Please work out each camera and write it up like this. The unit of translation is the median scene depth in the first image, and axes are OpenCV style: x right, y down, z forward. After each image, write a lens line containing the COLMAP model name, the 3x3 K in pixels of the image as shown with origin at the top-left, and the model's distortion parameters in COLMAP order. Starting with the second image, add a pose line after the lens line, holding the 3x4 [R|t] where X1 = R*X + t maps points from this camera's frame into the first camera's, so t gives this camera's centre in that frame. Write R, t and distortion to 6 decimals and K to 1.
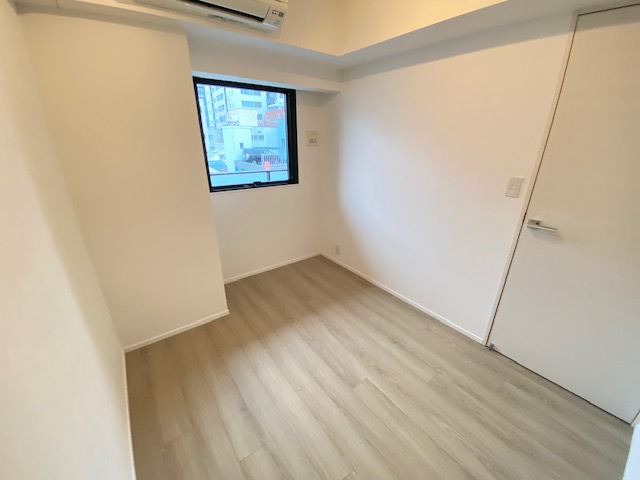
lens RADIAL K [[254.6, 0, 320.0], [0, 254.6, 240.0], [0, 0, 1]] dist [0.000664, -0.000042]
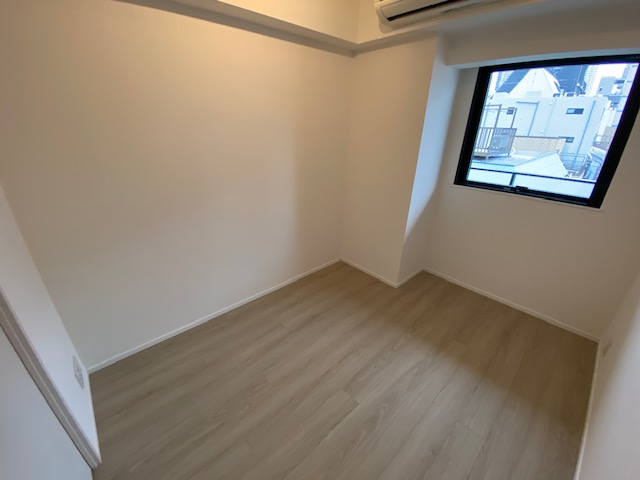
lens RADIAL K [[263.5, 0, 320.0], [0, 263.5, 240.0], [0, 0, 1]] dist [0.000378, -0.000117]
pose [[0.093089, 0.396785, -0.913179, 0.538774], [-0.387927, 0.859138, 0.333759, -0.133106], [0.916977, 0.323177, 0.233900, 0.338385]]
